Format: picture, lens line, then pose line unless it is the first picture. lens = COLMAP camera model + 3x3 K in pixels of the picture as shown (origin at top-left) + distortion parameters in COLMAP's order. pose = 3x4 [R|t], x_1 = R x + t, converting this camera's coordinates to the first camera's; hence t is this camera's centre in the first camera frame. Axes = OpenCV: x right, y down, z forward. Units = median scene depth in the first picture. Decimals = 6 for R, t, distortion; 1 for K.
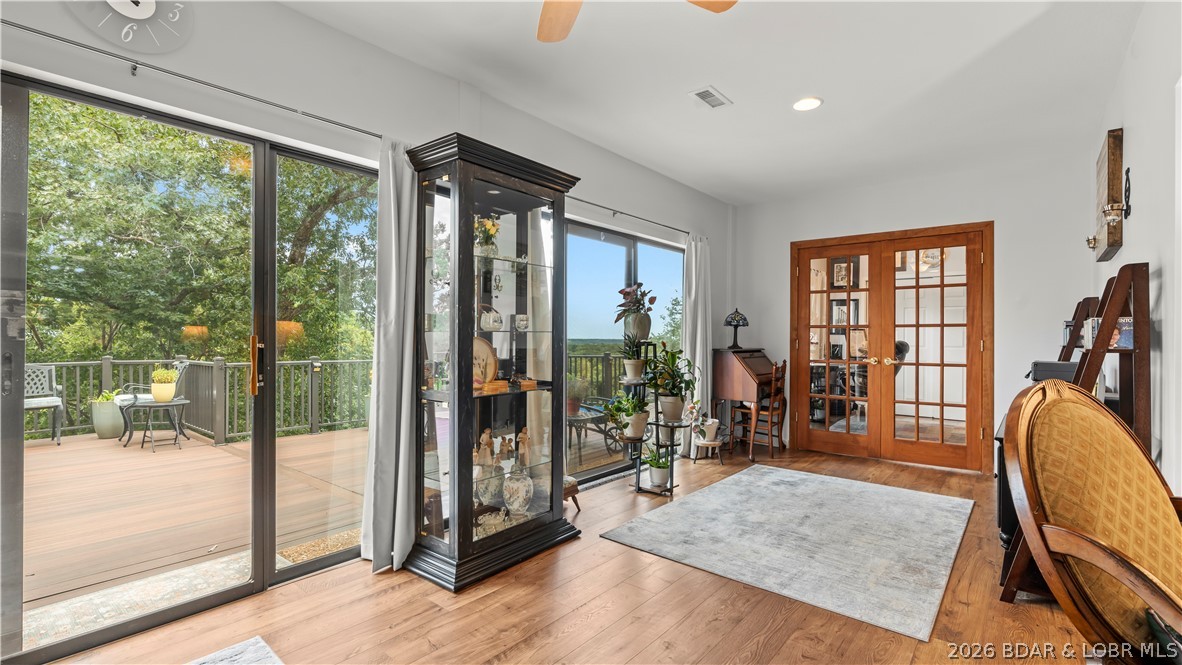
lens RADIAL K [[534.8, 0, 599.4], [0, 534.8, 334.6], [0, 0, 1]] dist [-0.004240, 0.001743]
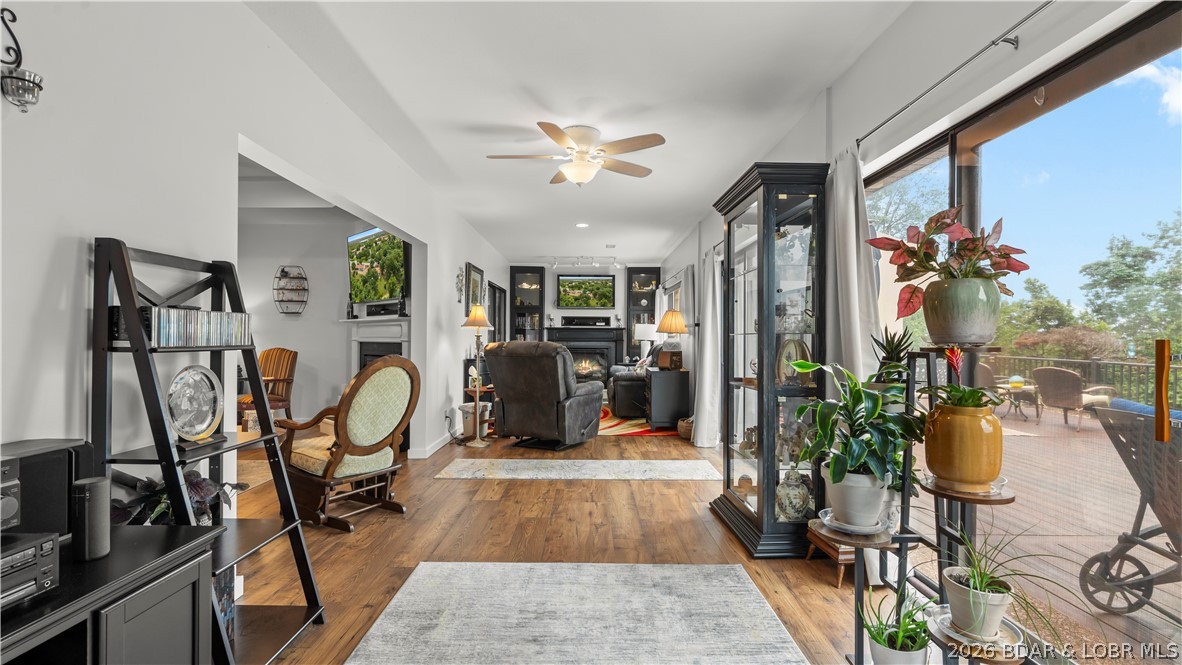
lens RADIAL K [[534.8, 0, 593.5], [0, 534.8, 335.3], [0, 0, 1]] dist [-0.004240, 0.001743]
pose [[-0.771674, -0.012935, -0.635886, 0.604586], [-0.005299, 0.999889, -0.013910, 0.013165], [0.635996, -0.007365, -0.771657, 1.232464]]
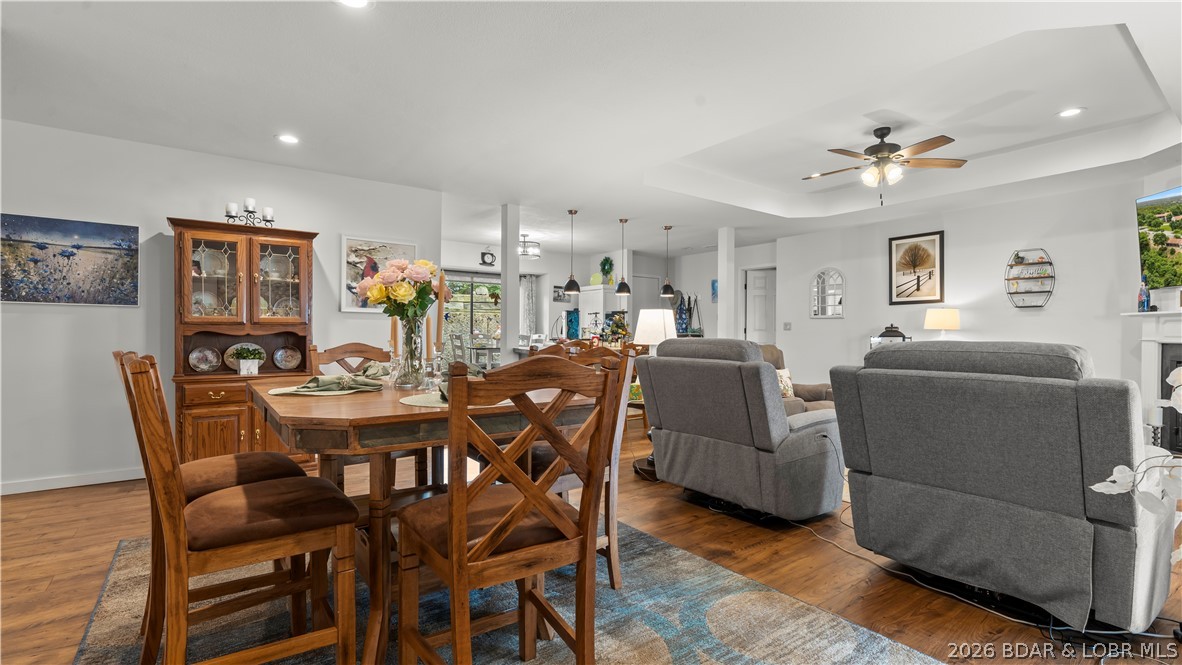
lens RADIAL K [[534.8, 0, 592.7], [0, 534.8, 334.1], [0, 0, 1]] dist [-0.004240, 0.001743]
pose [[-0.969647, -0.009288, 0.244331, 1.061023], [-0.010371, 0.999941, -0.003148, 0.011368], [-0.244287, -0.005587, -0.969687, 0.925747]]
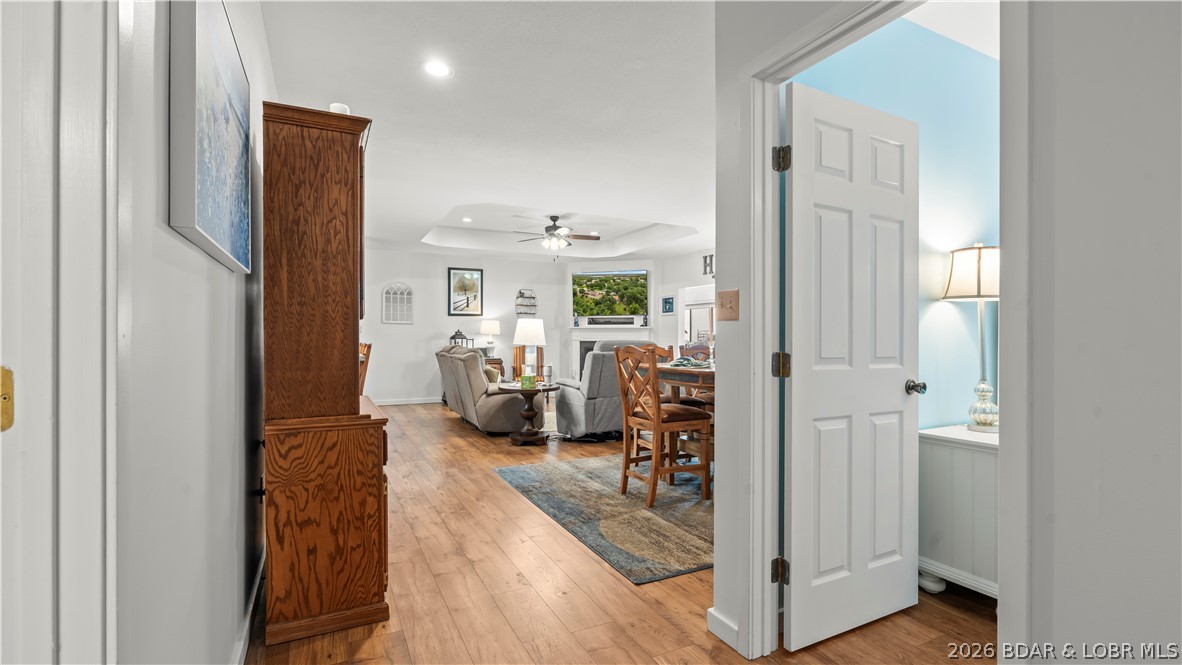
lens RADIAL K [[534.8, 0, 588.3], [0, 534.8, 336.8], [0, 0, 1]] dist [-0.004240, 0.001743]
pose [[-0.415622, -0.010258, -0.909480, 2.517631], [0.000282, 0.999935, -0.011407, 0.023835], [0.909538, -0.004998, -0.415592, 0.562085]]
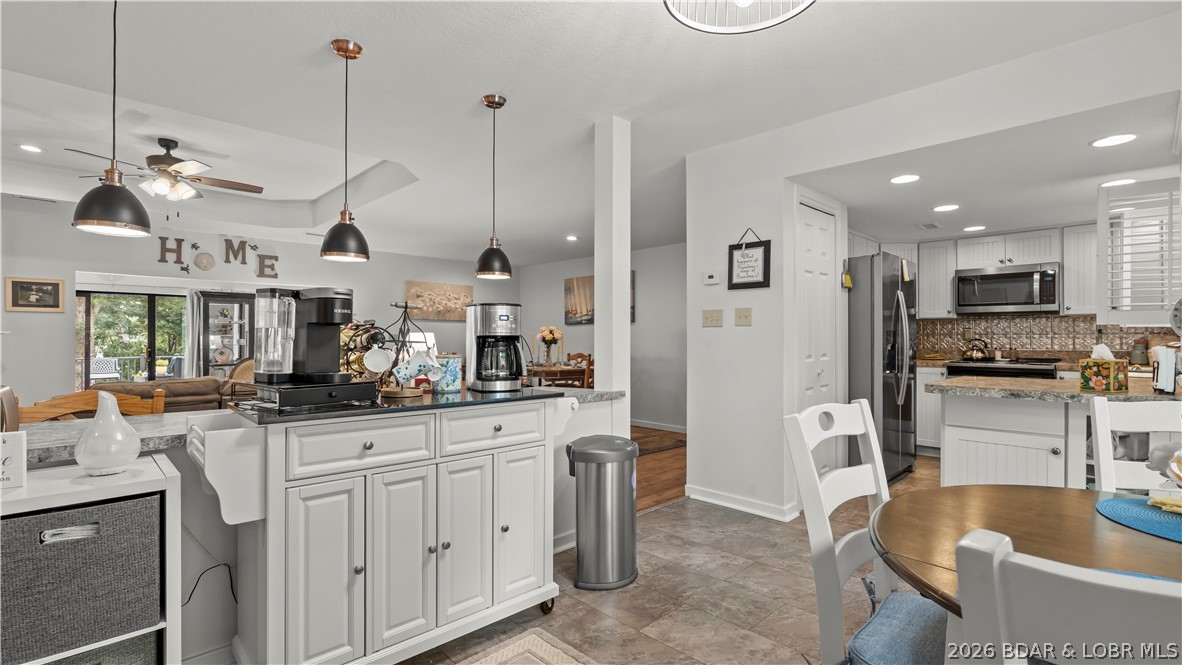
lens RADIAL K [[534.8, 0, 595.4], [0, 534.8, 338.1], [0, 0, 1]] dist [-0.004240, 0.001743]
pose [[0.993360, -0.002234, -0.115026, 1.757212], [0.002773, 0.999986, 0.004524, -0.037334], [0.115014, -0.004813, 0.993352, -1.426126]]
